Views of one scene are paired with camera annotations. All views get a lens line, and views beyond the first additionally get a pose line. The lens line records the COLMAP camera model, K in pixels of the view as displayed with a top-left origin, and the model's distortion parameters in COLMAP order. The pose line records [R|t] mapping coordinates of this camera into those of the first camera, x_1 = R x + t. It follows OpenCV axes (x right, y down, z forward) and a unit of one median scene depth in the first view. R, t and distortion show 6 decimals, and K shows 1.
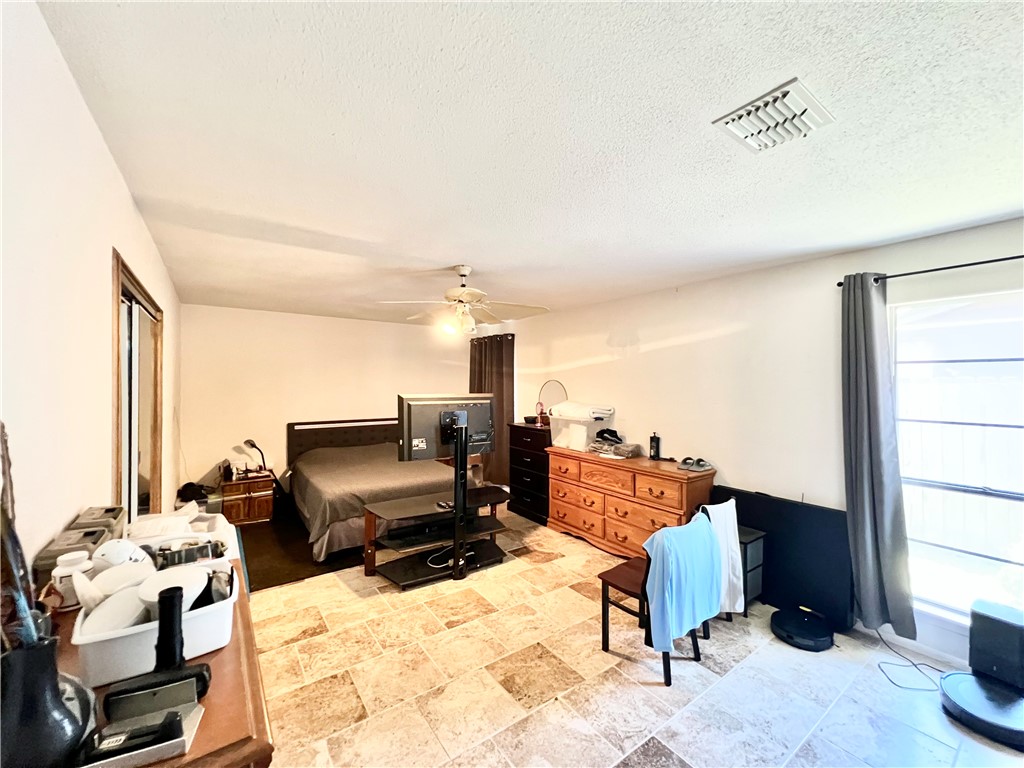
lens RADIAL K [[407.4, 0, 512.9], [0, 407.4, 383.1], [0, 0, 1]] dist [-0.000812, 0.000024]
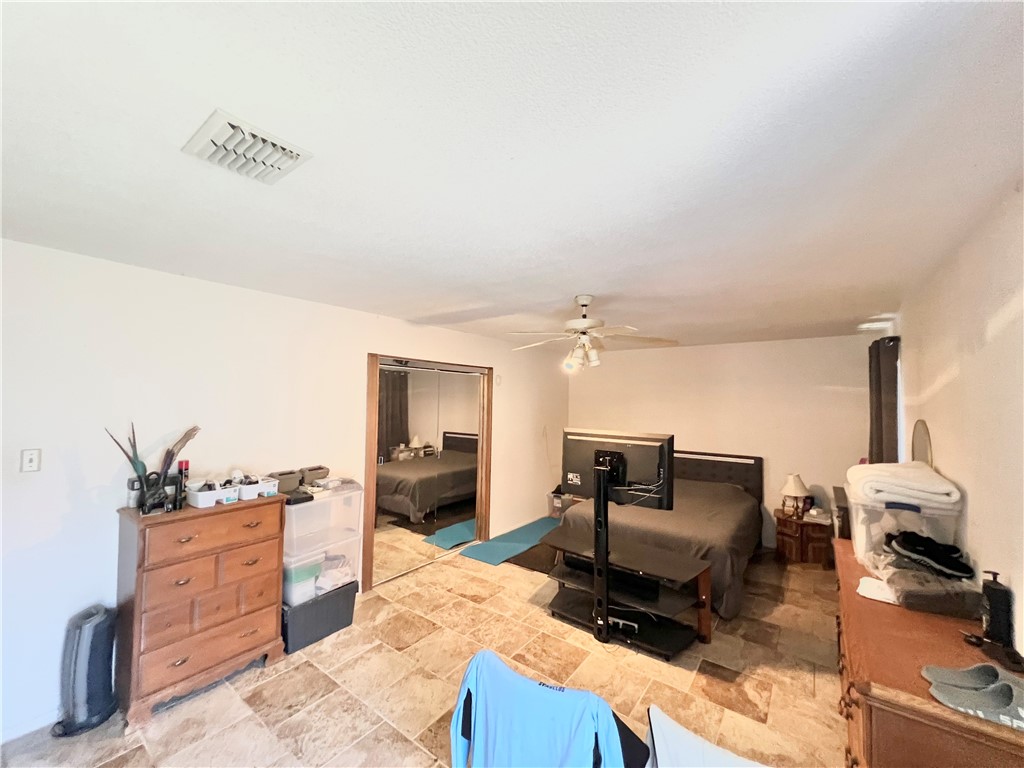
lens RADIAL K [[407.4, 0, 511.7], [0, 407.4, 385.3], [0, 0, 1]] dist [-0.000812, 0.000024]
pose [[0.307824, -0.035425, -0.950784, 0.729423], [-0.011450, 0.999096, -0.040932, -0.040845], [0.951374, 0.023486, 0.307140, 0.570145]]
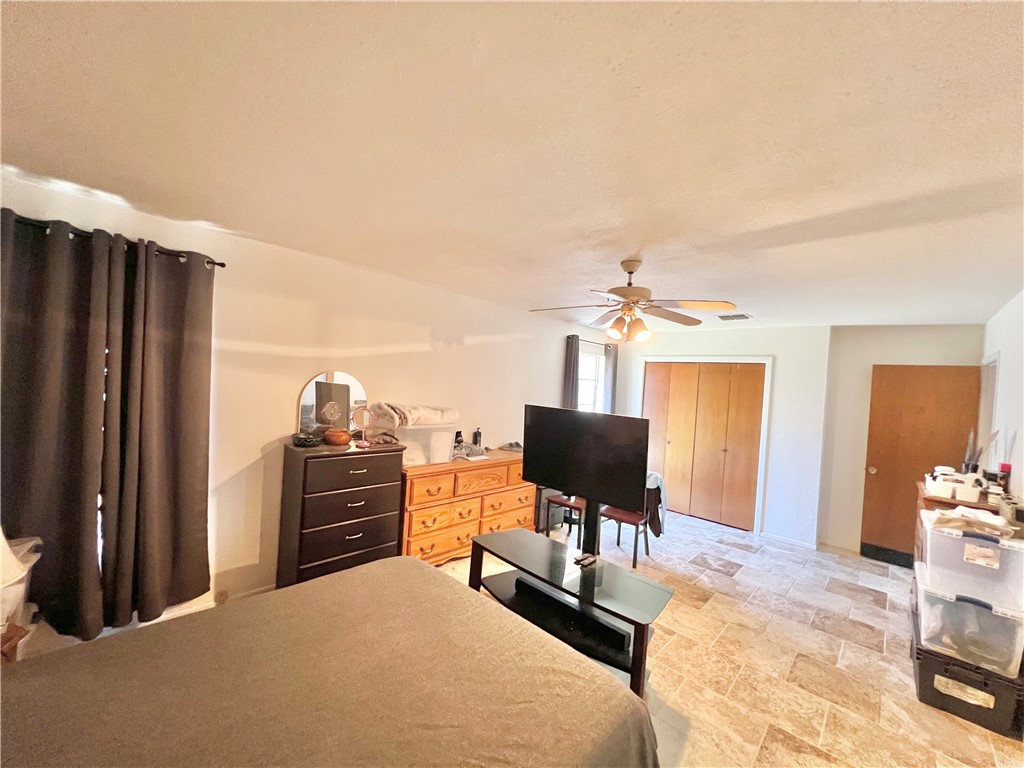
lens RADIAL K [[407.4, 0, 508.1], [0, 407.4, 388.7], [0, 0, 1]] dist [-0.000812, 0.000024]
pose [[-0.176275, -0.035175, 0.983712, -0.945707], [-0.071424, 0.997184, 0.022858, -0.021143], [-0.981746, -0.066232, -0.178291, 1.424113]]
